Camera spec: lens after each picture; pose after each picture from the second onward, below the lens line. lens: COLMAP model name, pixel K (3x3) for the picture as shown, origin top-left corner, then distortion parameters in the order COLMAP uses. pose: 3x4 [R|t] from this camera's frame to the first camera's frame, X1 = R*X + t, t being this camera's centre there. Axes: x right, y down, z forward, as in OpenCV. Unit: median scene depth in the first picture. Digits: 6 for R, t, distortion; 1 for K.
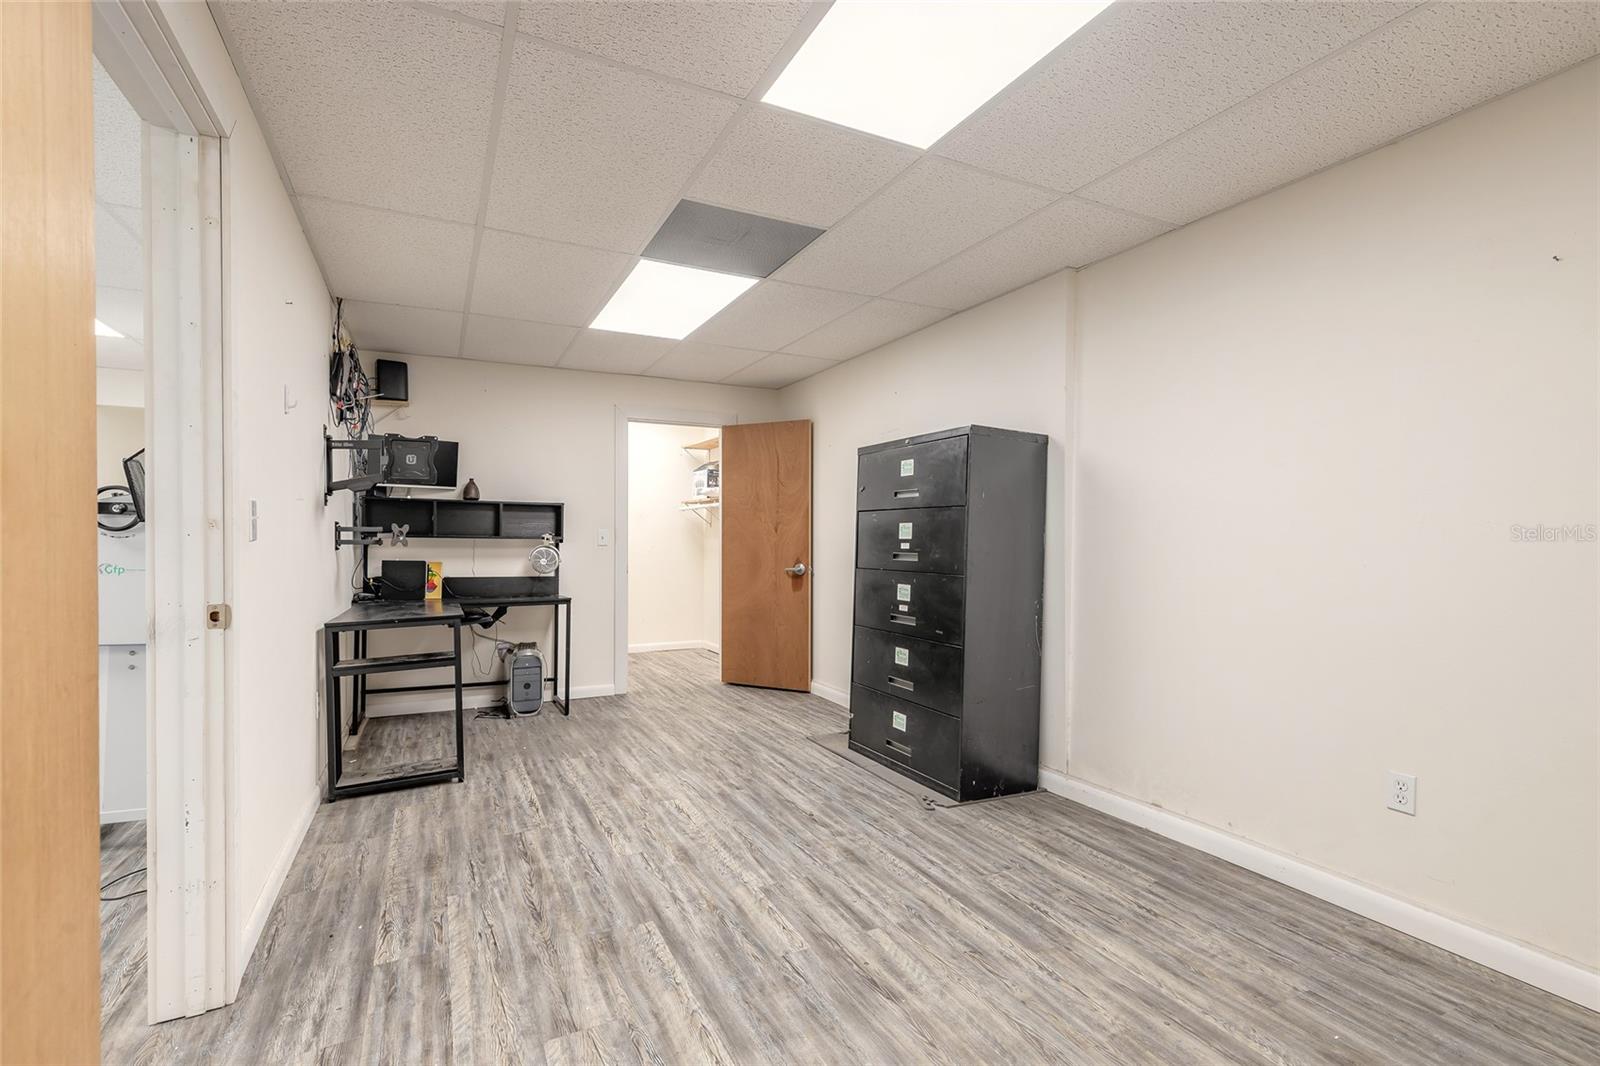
lens RADIAL K [[728.8, 0, 797.1], [0, 728.8, 537.6], [0, 0, 1]] dist [0.007735, -0.000342]
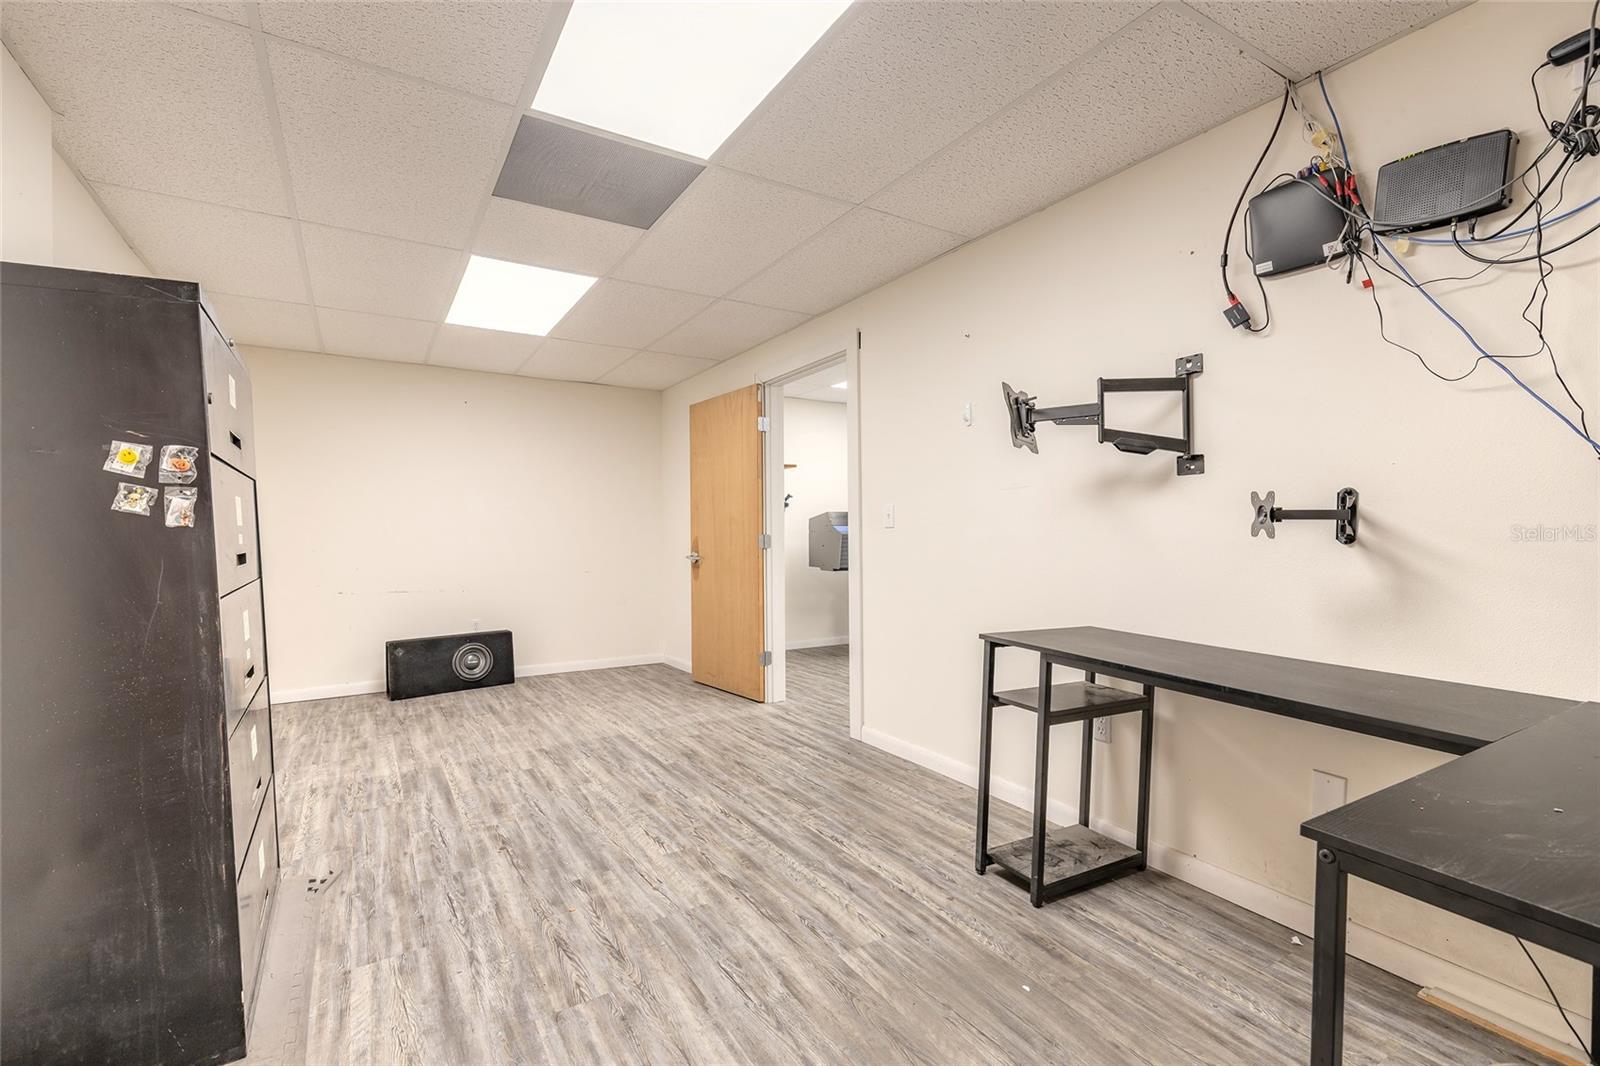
lens RADIAL K [[728.8, 0, 797.1], [0, 728.8, 537.6], [0, 0, 1]] dist [0.007735, -0.000342]
pose [[-0.996938, 0.003379, -0.078122, -0.288561], [0.002730, 0.999961, 0.008412, 0.009811], [0.078147, 0.008173, -0.996908, 2.086644]]
